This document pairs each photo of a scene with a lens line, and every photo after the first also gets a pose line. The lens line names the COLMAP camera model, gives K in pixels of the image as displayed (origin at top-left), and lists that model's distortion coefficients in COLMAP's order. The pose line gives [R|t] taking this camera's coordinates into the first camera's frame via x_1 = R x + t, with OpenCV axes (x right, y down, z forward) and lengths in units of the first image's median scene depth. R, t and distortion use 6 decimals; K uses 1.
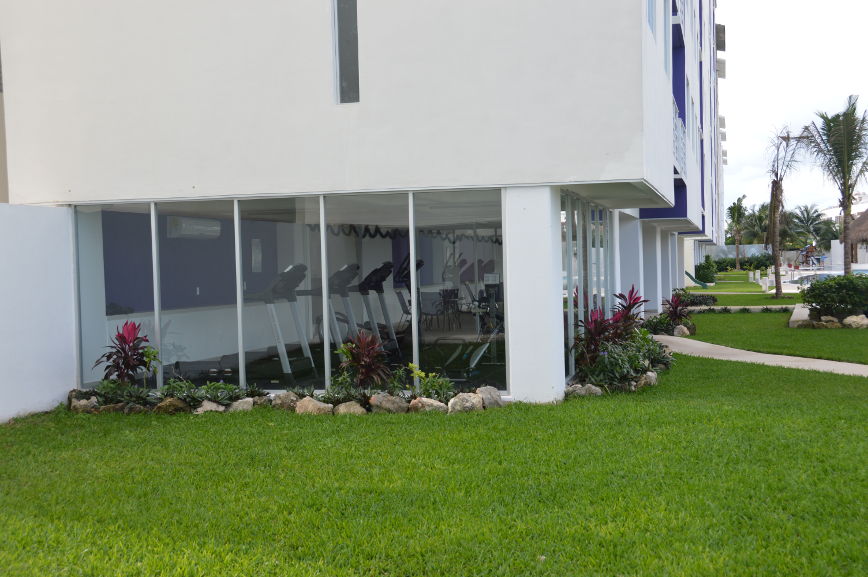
lens RADIAL K [[1147.7, 0, 434.0], [0, 1147.7, 288.5], [0, 0, 1]] dist [-0.002512, 0.998826]
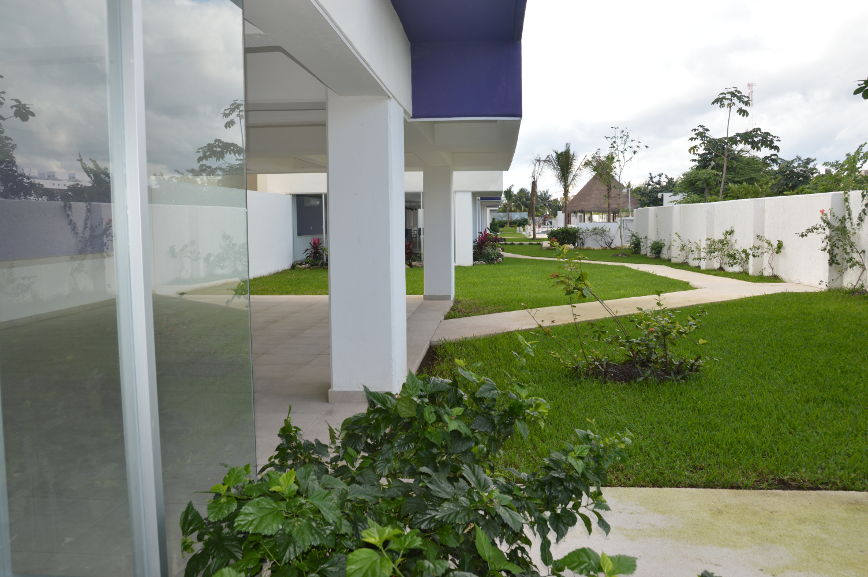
lens RADIAL K [[779.8, 0, 434.0], [0, 779.8, 288.5], [0, 0, 1]] dist [-0.004405, -0.000780]
pose [[0.984851, 0.003003, 0.173374, -0.103975], [-0.013968, 0.997975, 0.062057, 0.010462], [-0.172837, -0.063538, 0.982899, -0.295634]]
